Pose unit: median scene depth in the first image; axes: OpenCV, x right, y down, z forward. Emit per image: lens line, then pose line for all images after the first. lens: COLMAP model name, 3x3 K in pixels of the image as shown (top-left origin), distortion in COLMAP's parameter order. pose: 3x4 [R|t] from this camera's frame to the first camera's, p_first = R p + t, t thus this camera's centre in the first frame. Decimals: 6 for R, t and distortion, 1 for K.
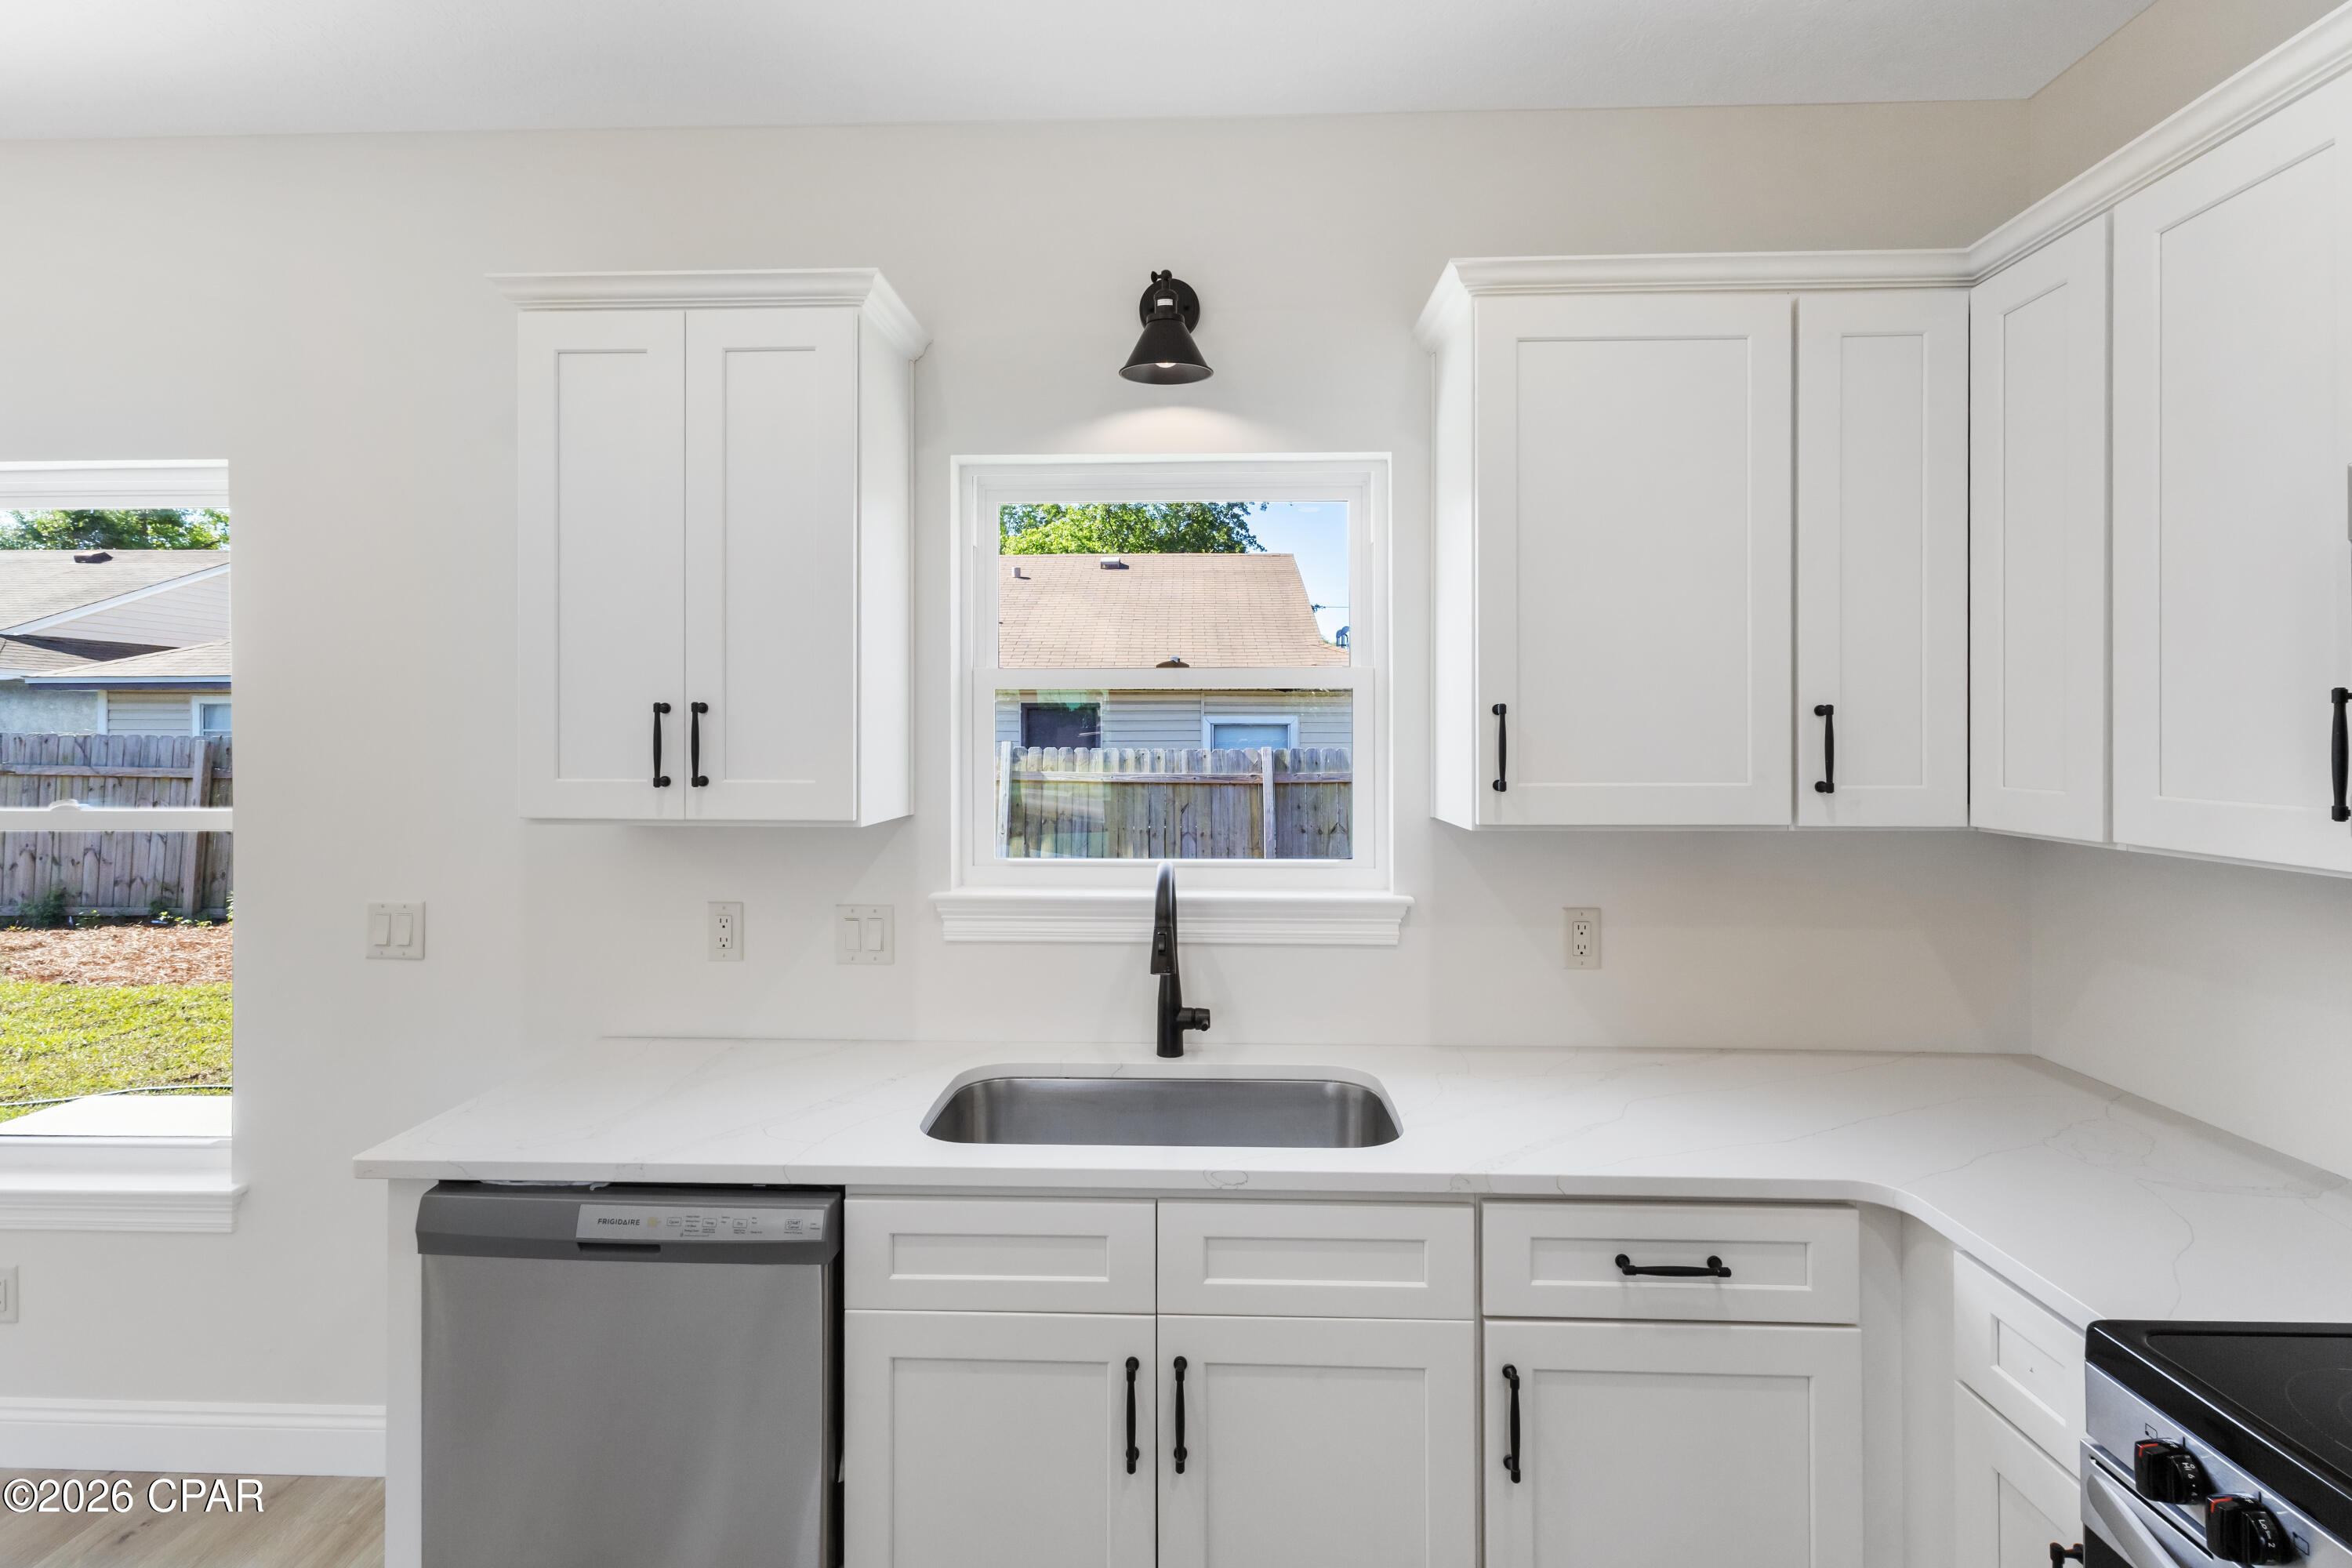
lens RADIAL K [[1107.5, 0, 1153.6], [0, 1107.5, 748.2], [0, 0, 1]] dist [0.008524, -0.000032]
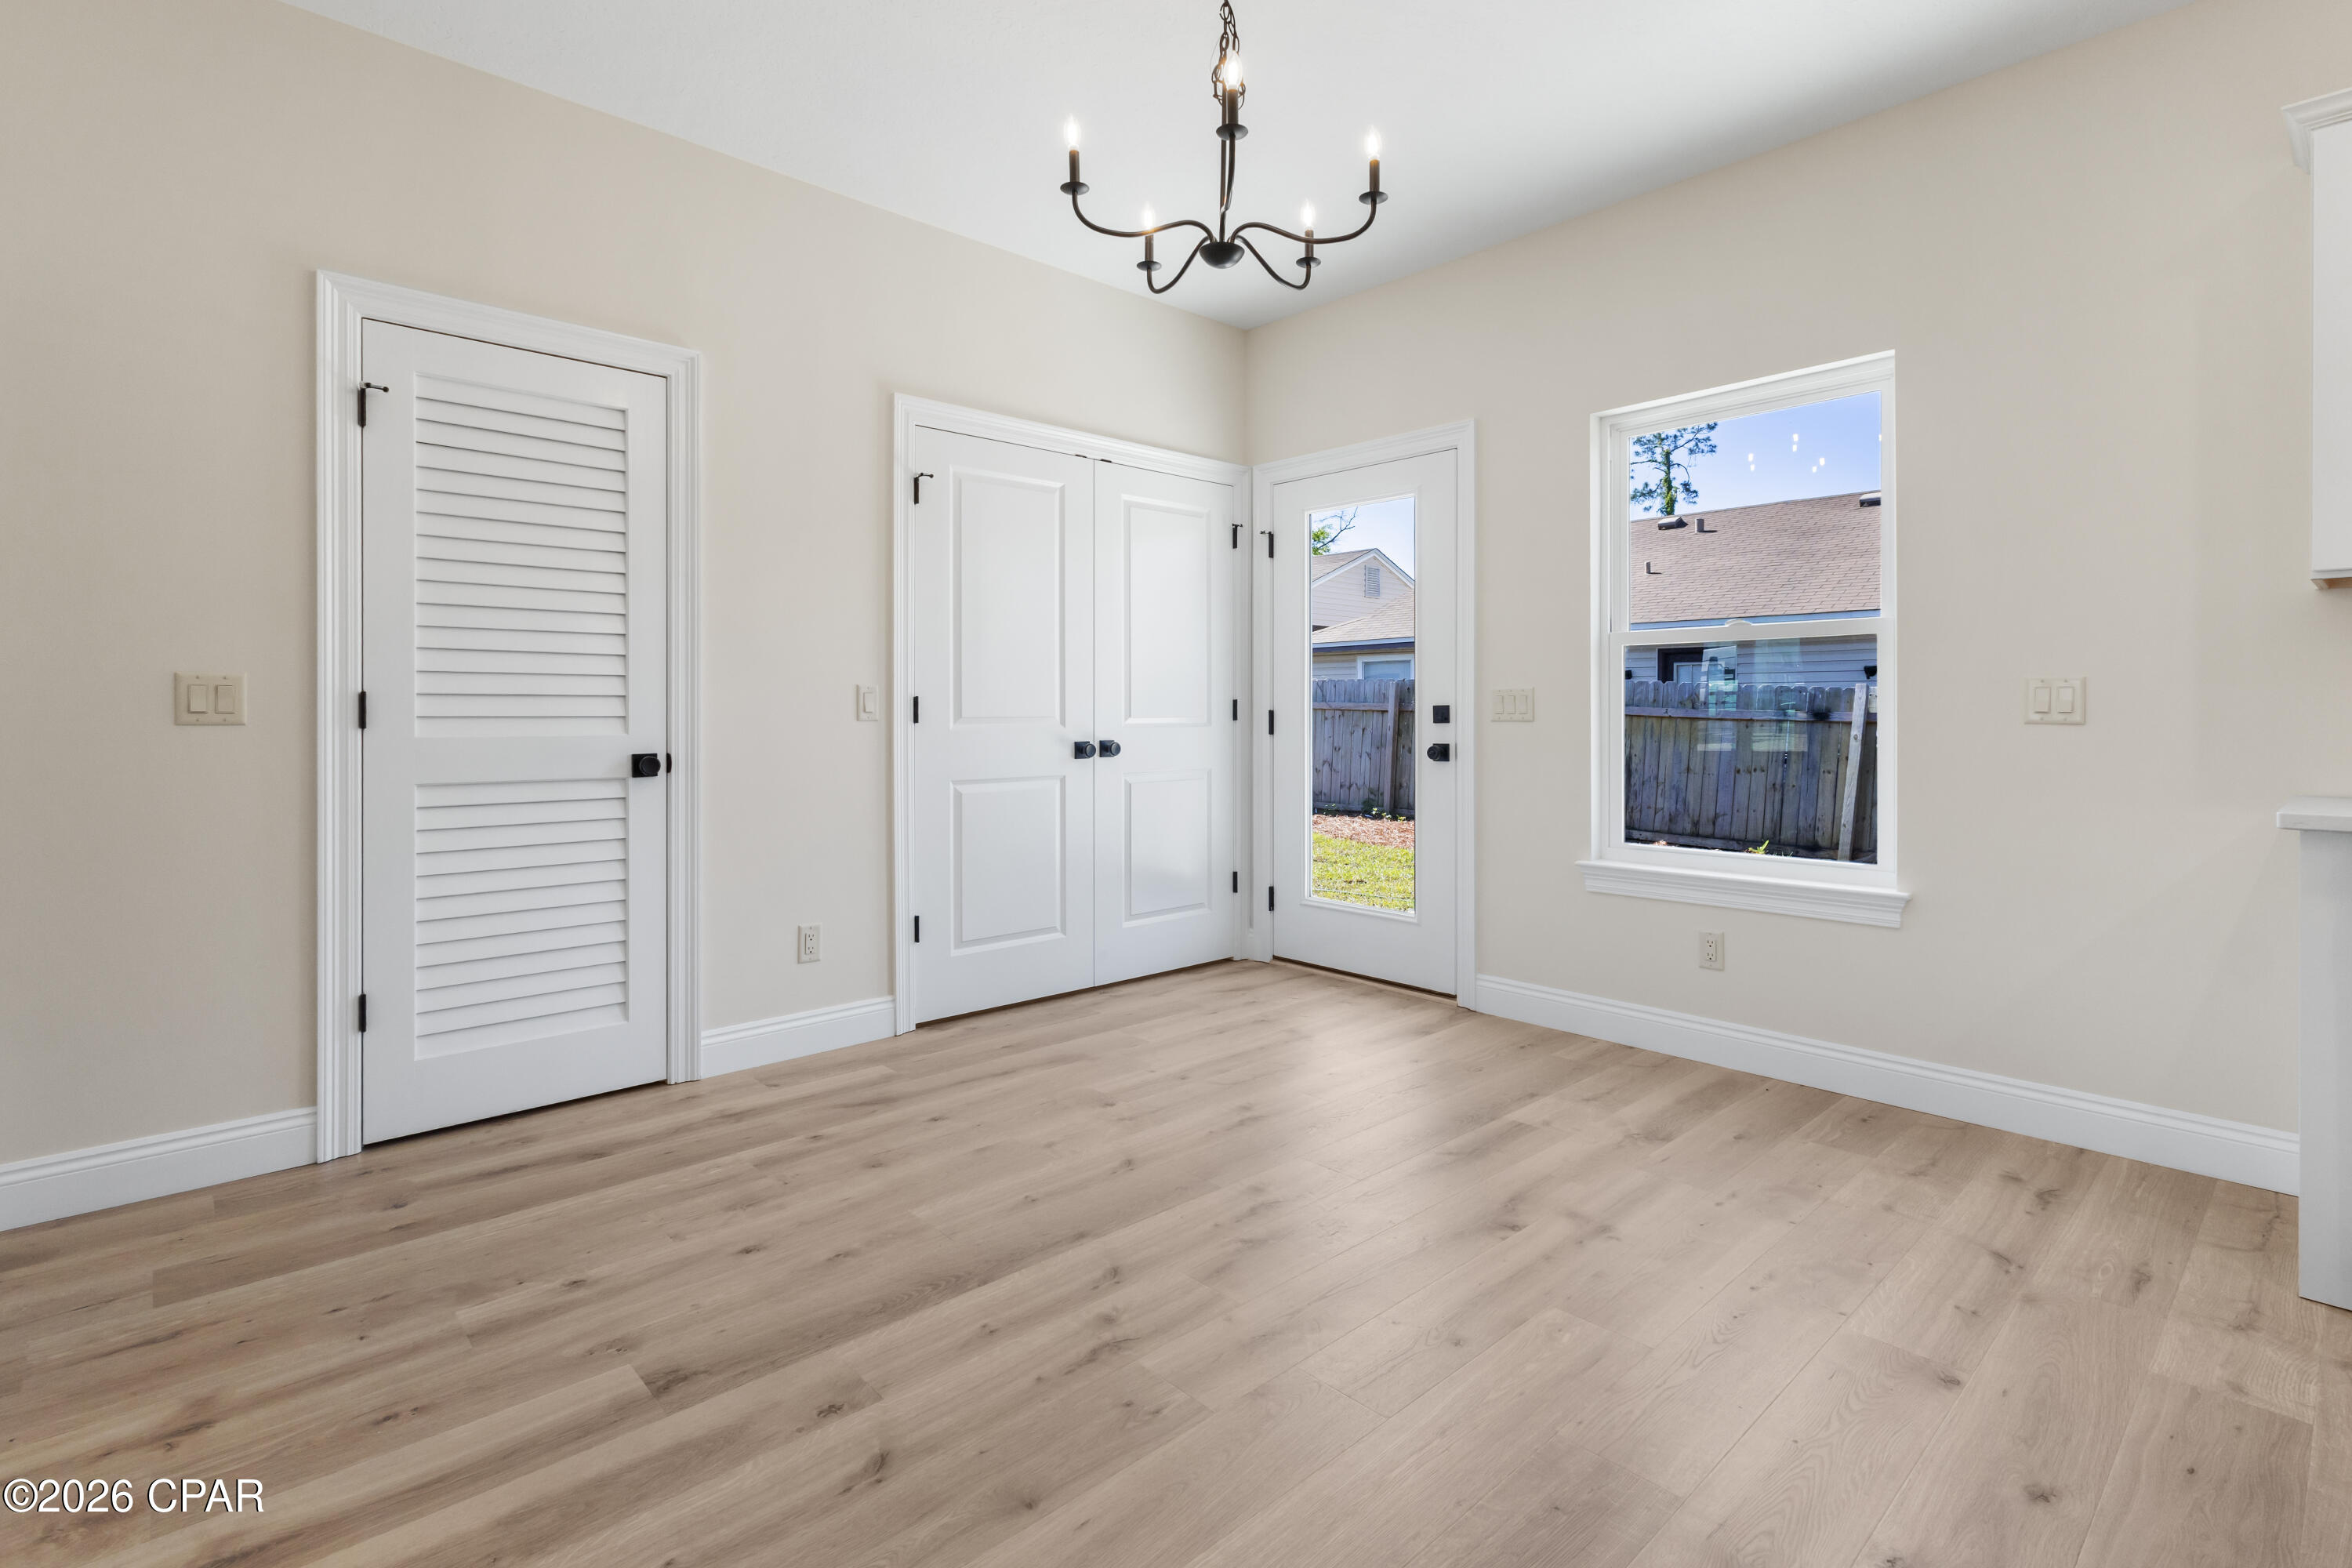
lens RADIAL K [[1107.5, 0, 1173.0], [0, 1107.5, 716.1], [0, 0, 1]] dist [0.008524, -0.000032]
pose [[0.703478, 0.002053, -0.710714, -0.106844], [-0.005848, 0.999979, -0.002900, 0.041154], [0.710693, 0.006196, 0.703475, -0.120154]]
